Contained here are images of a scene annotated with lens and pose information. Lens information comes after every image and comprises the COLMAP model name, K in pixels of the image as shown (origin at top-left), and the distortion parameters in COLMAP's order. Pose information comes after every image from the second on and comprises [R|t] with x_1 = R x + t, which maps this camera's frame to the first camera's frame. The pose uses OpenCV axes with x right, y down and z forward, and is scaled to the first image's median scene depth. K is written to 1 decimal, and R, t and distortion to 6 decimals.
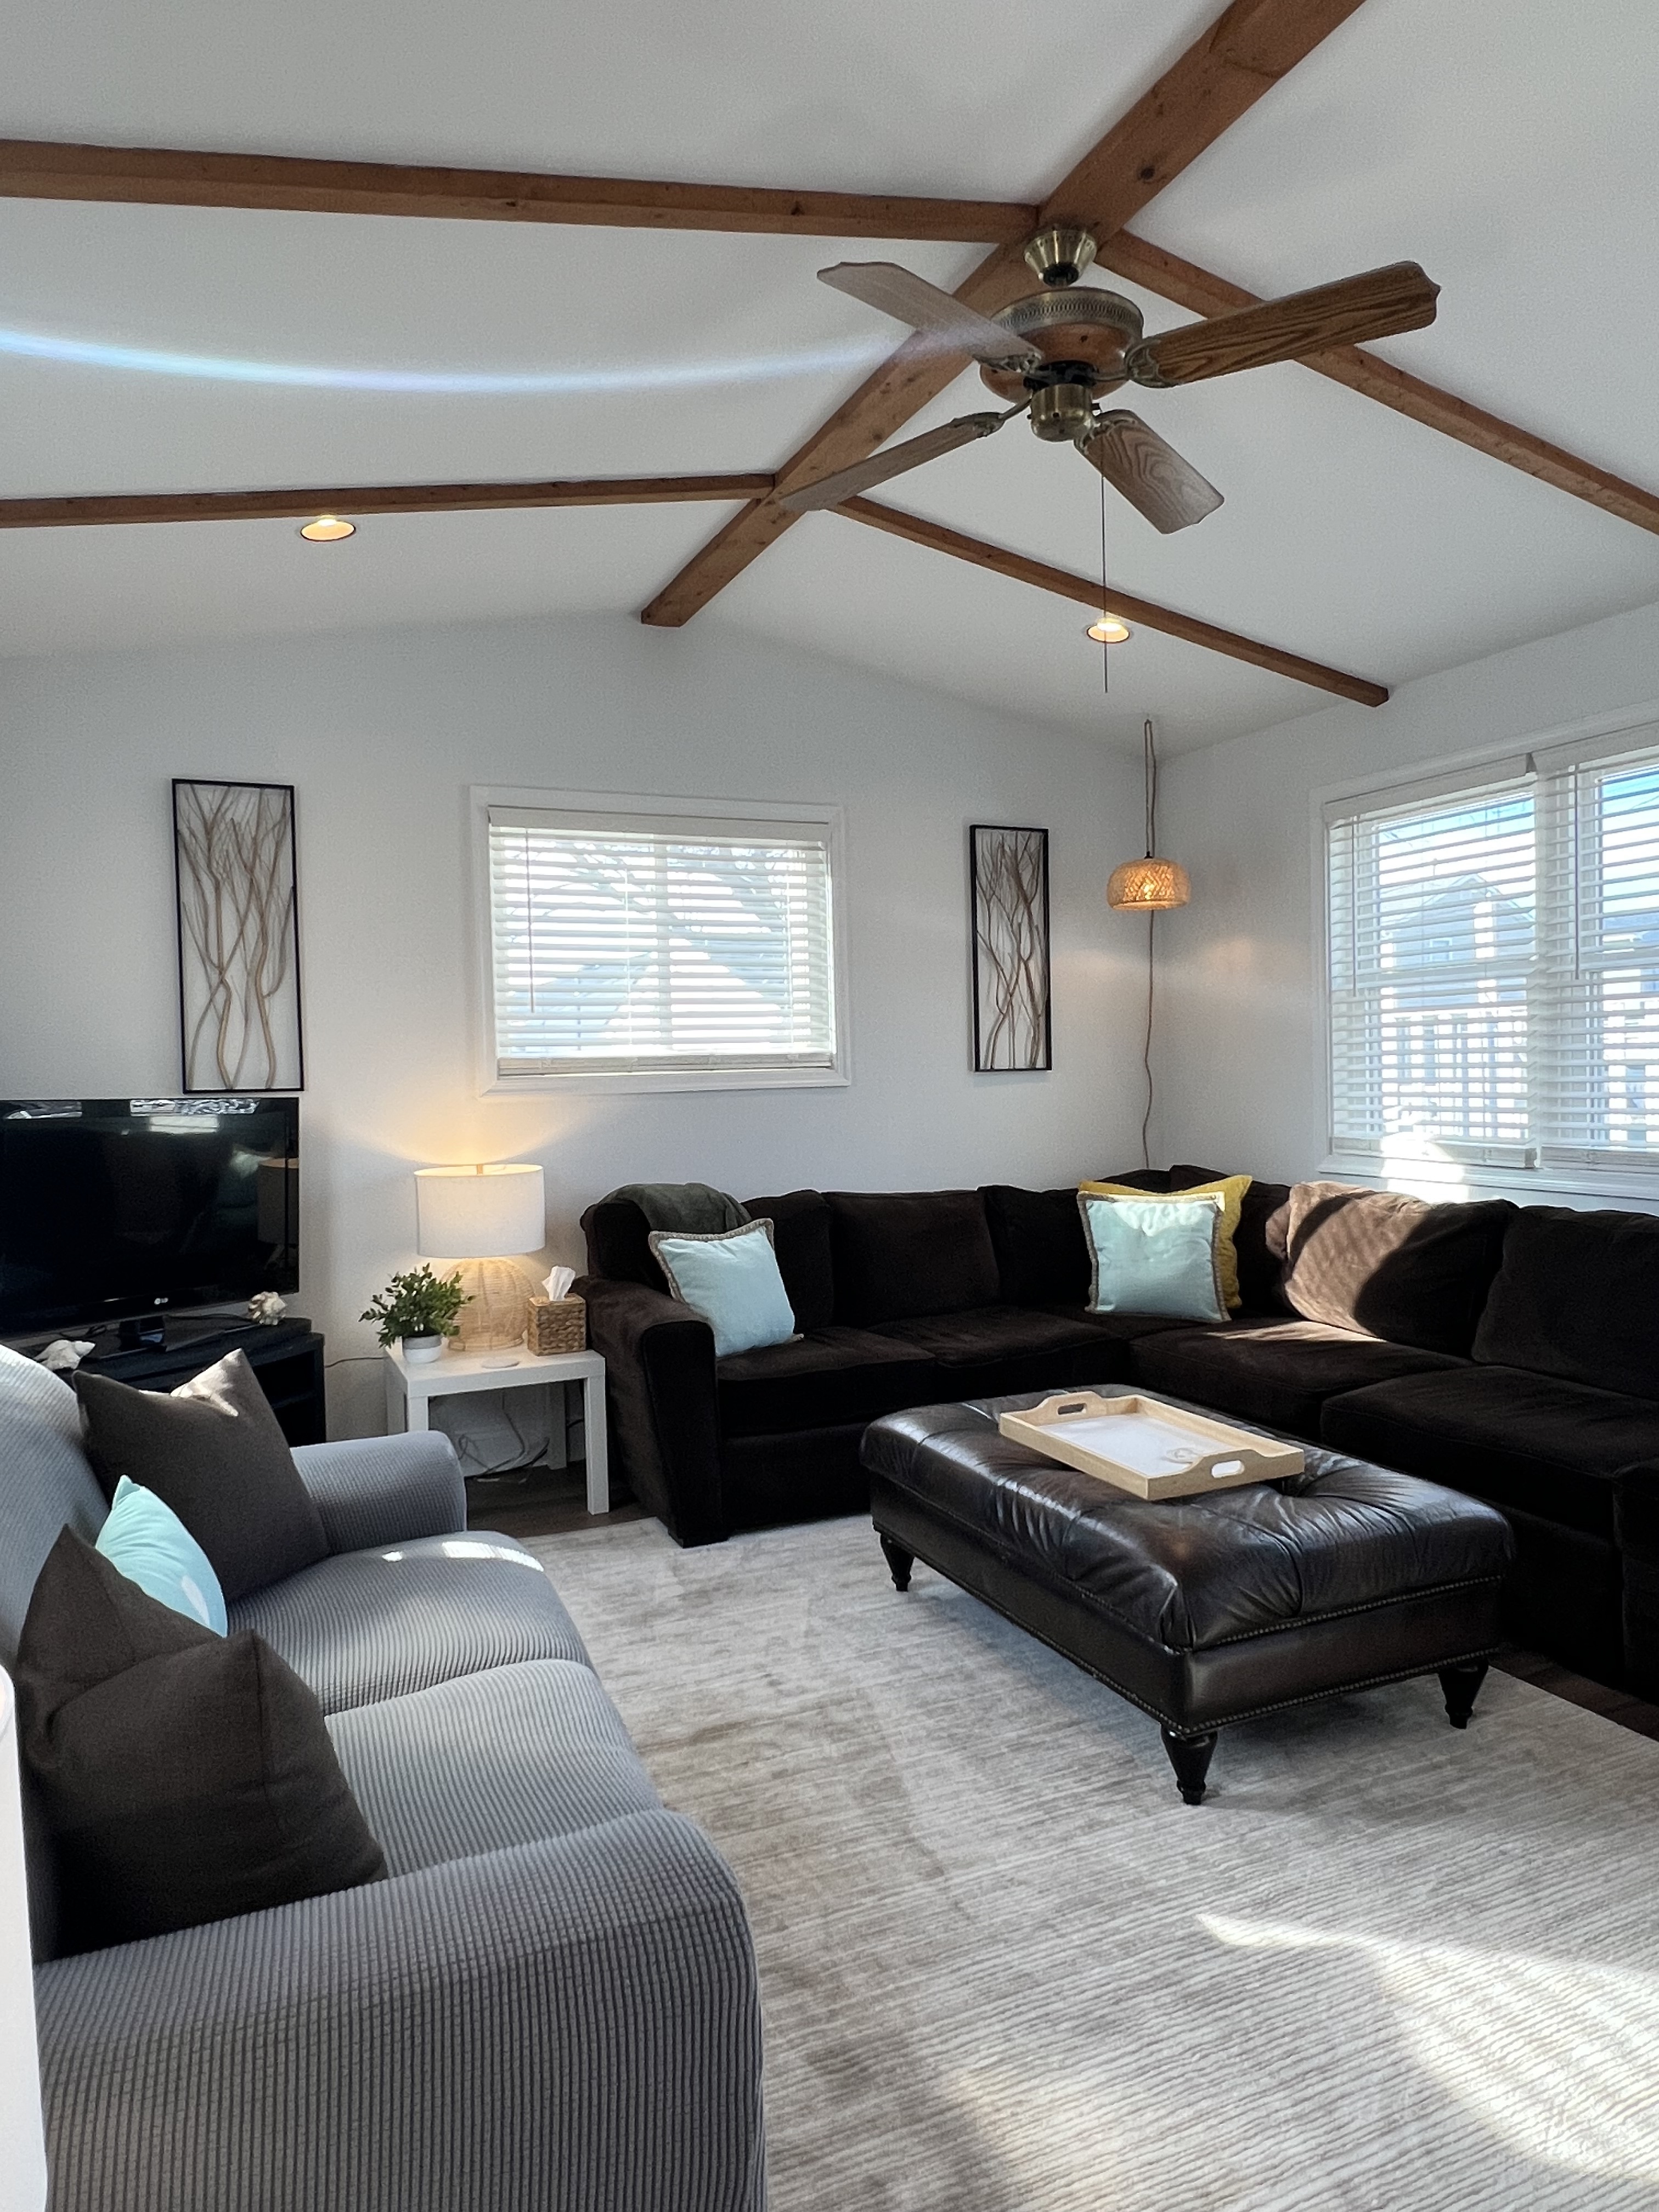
lens RADIAL K [[1381.8, 0, 829.5], [0, 1381.8, 1106.0], [0, 0, 1]] dist [0.002588, -0.002056]
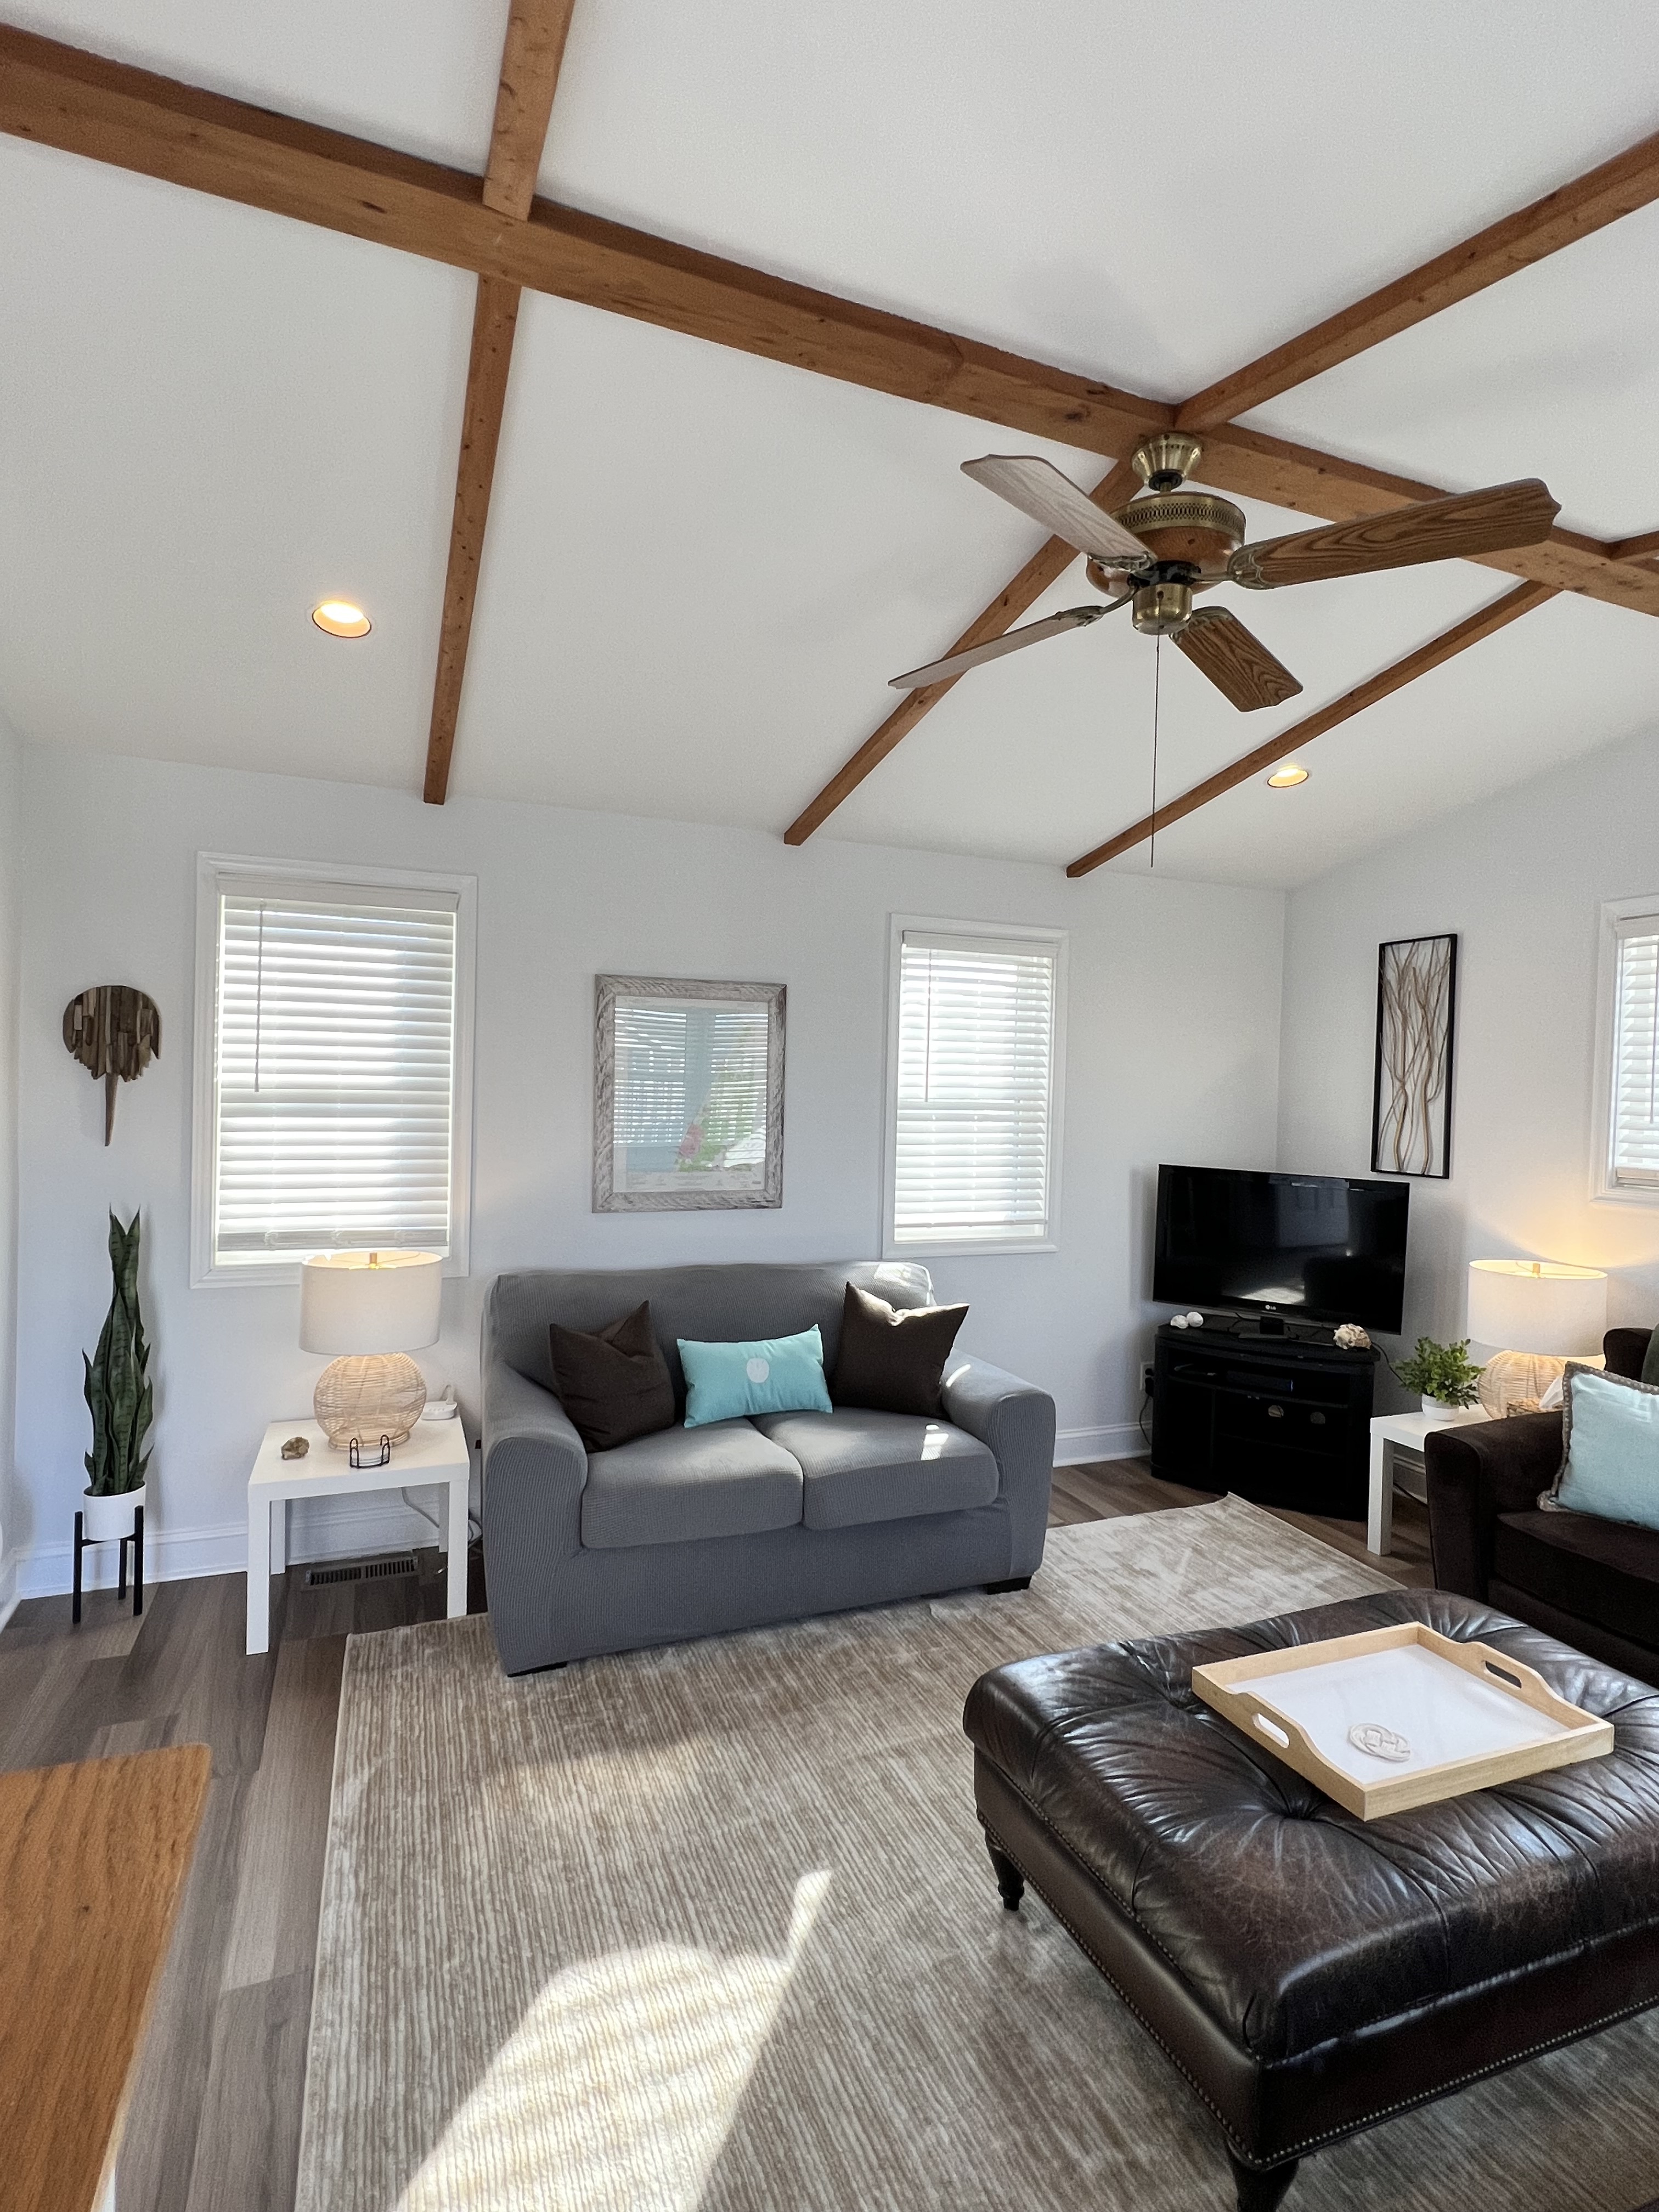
lens RADIAL K [[1102.5, 0, 829.5], [0, 1102.5, 1106.0], [0, 0, 1]] dist [0.001571, 0.000913]
pose [[-0.036045, 0.035855, -0.998707, 0.641094], [-0.054898, 0.997776, 0.037803, -0.085349], [0.997841, 0.056190, -0.033996, 0.492086]]
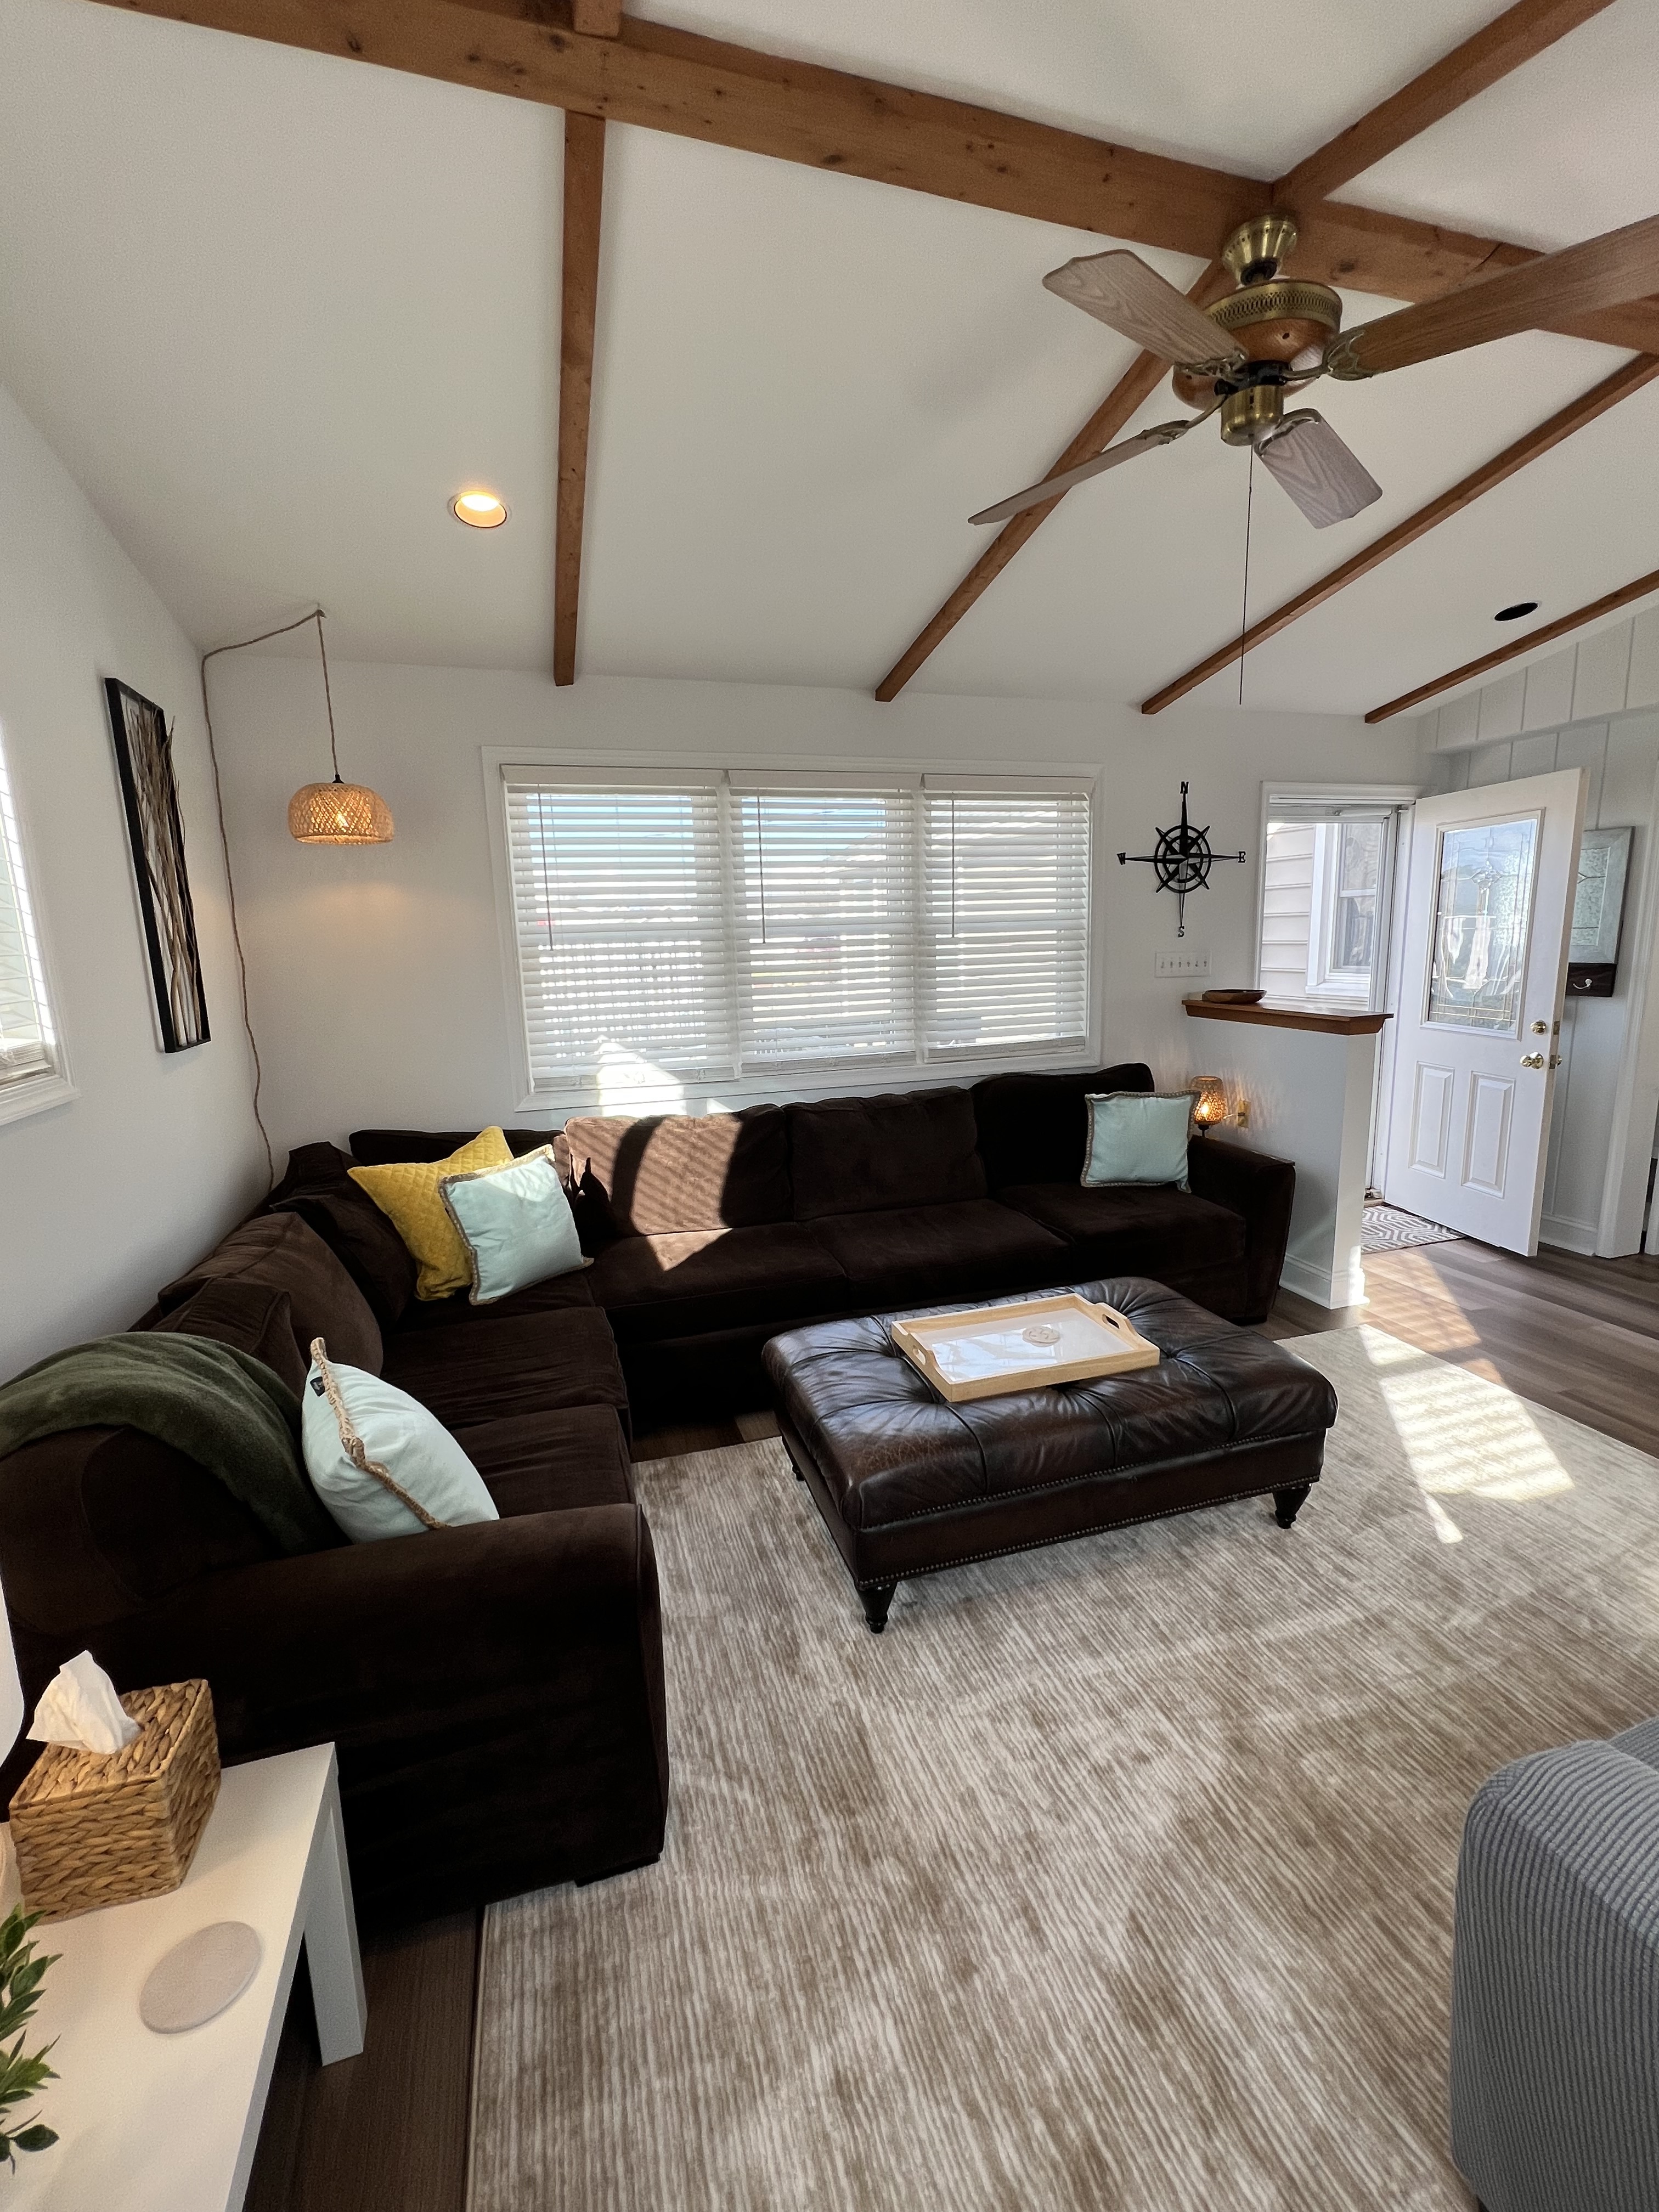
lens RADIAL K [[941.3, 0, 829.5], [0, 941.3, 1106.0], [0, 0, 1]] dist [-0.019662, -0.000105]
pose [[0.119207, -0.151763, 0.981202, -0.402855], [0.057209, 0.987657, 0.145811, -0.059669], [-0.991220, 0.038751, 0.126418, 0.772115]]
